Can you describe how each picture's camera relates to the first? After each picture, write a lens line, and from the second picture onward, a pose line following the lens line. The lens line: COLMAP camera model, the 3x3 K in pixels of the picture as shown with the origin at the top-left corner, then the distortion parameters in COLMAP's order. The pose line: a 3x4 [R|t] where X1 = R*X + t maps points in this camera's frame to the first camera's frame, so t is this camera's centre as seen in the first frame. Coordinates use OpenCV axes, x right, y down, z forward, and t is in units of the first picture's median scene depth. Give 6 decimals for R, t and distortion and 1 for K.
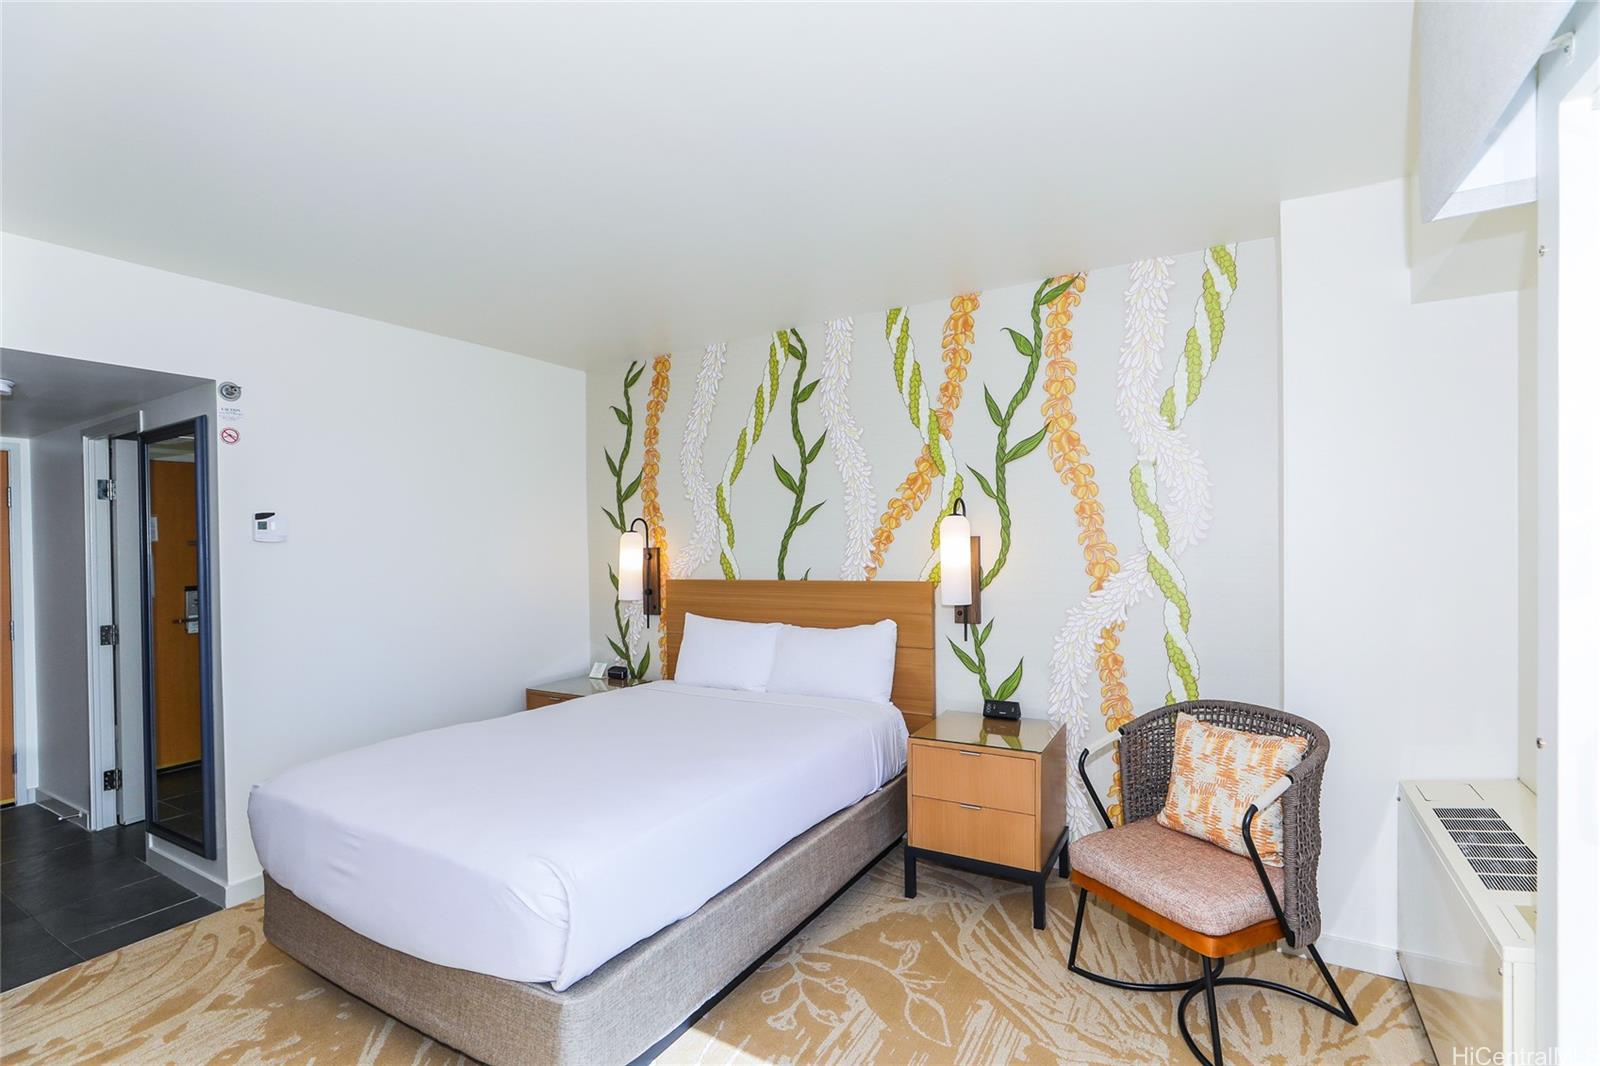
lens RADIAL K [[736.4, 0, 803.6], [0, 736.4, 538.1], [0, 0, 1]] dist [-0.016392, 0.006719]
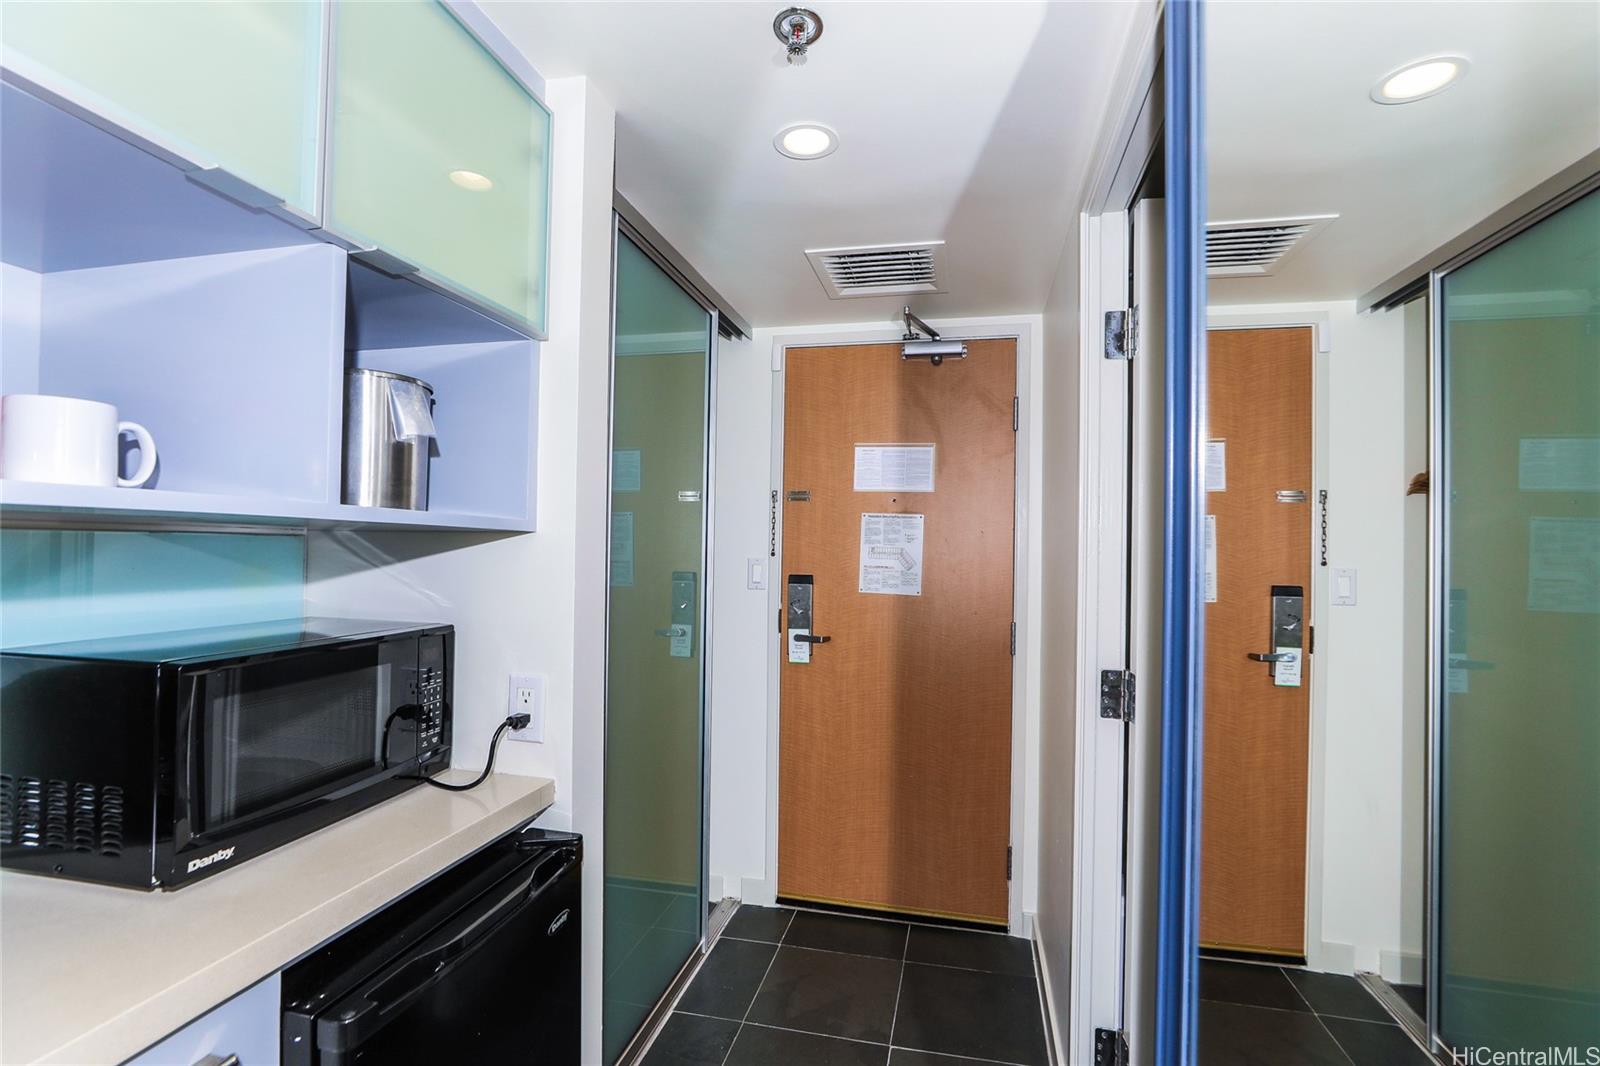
lens RADIAL K [[736.4, 0, 803.6], [0, 736.4, 538.1], [0, 0, 1]] dist [-0.016392, 0.006719]
pose [[0.312402, 0.019239, -0.949755, -0.663342], [-0.020790, 0.999694, 0.013412, 0.047064], [0.949723, 0.015555, 0.312706, 0.753556]]
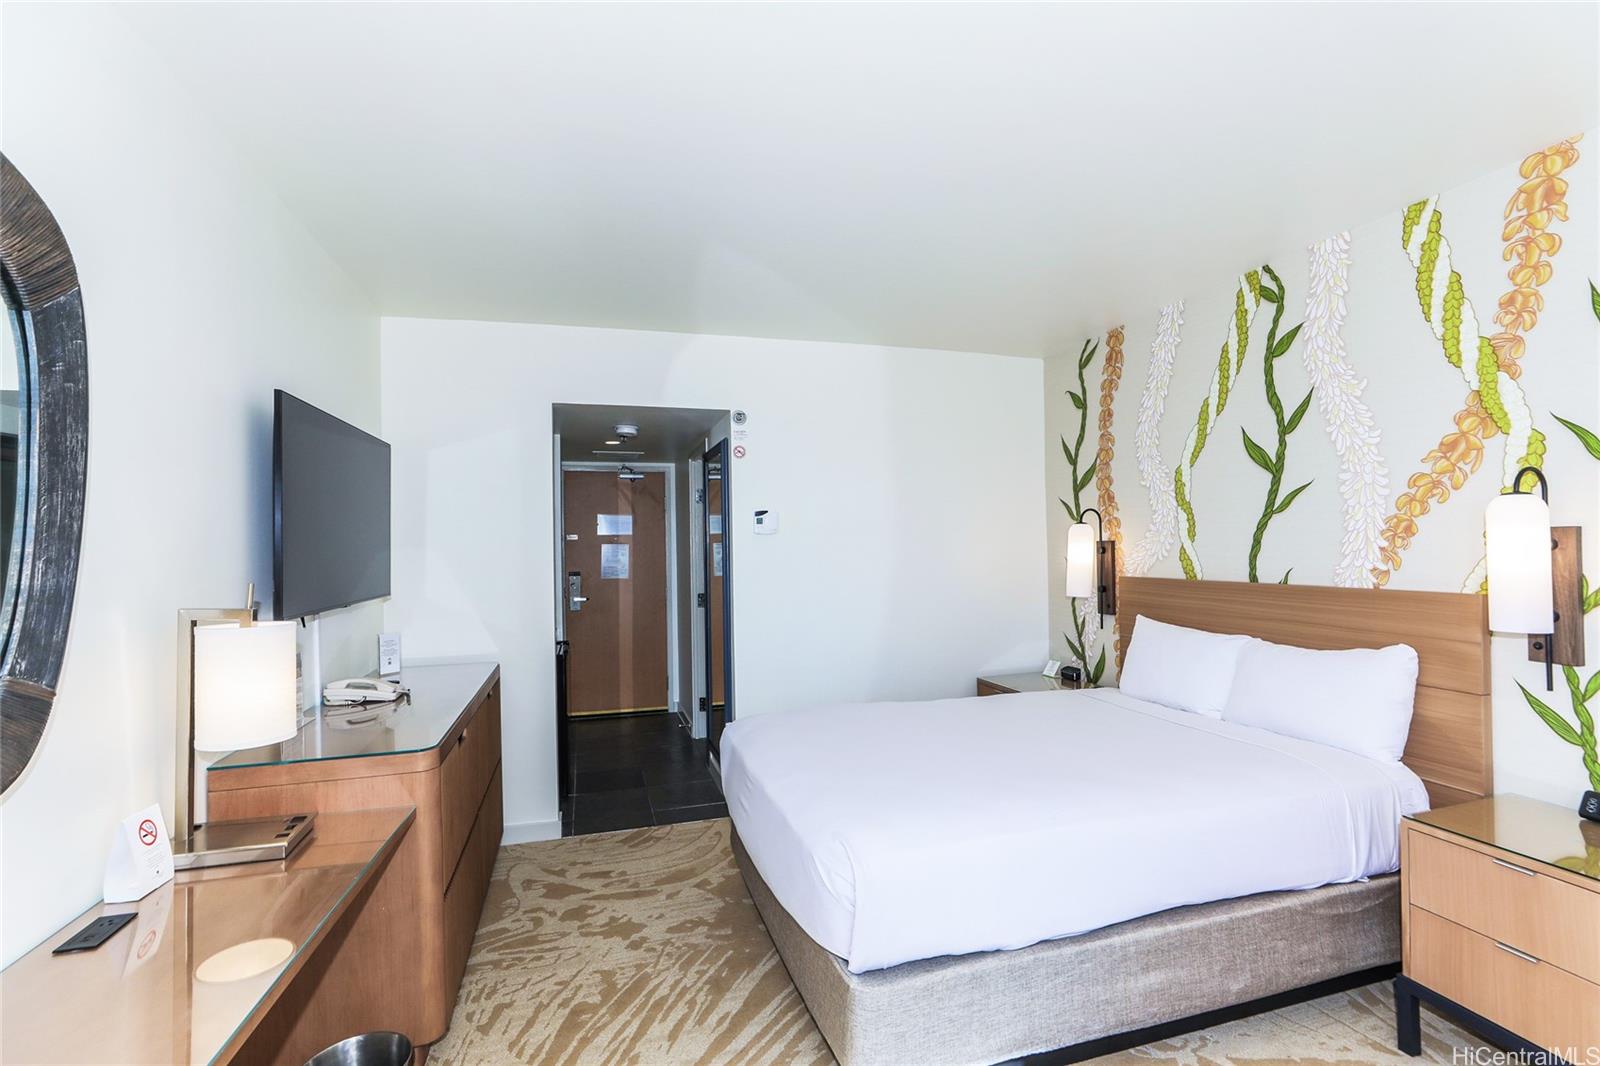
lens RADIAL K [[733.7, 0, 810.7], [0, 733.7, 525.5], [0, 0, 1]] dist [-0.026237, 0.012996]
pose [[0.744918, -0.005980, -0.667130, 0.149750], [0.001399, 0.999972, -0.007401, 0.000404], [0.667155, 0.004580, 0.744905, 0.097605]]
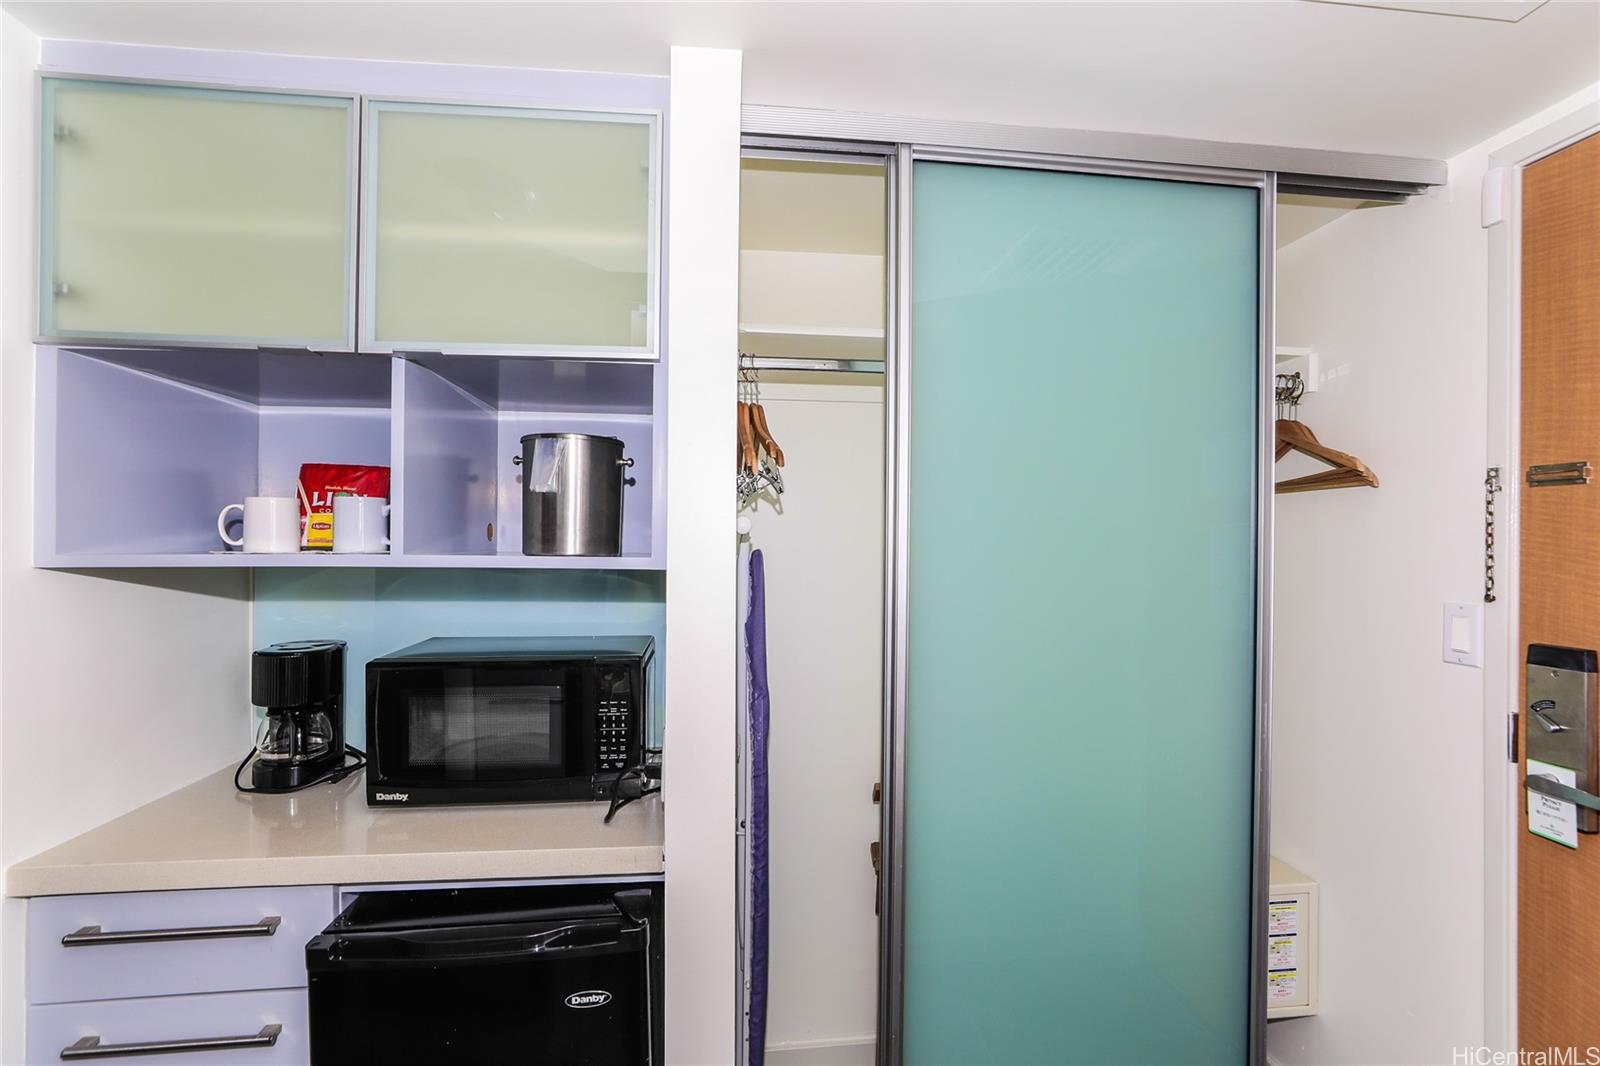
lens RADIAL K [[736.4, 0, 803.6], [0, 736.4, 538.1], [0, 0, 1]] dist [-0.016392, 0.006719]
pose [[-0.799582, 0.023710, -0.600088, -0.868389], [0.018803, 0.999719, 0.014446, 0.033975], [0.600262, 0.000267, -0.799803, 1.013429]]
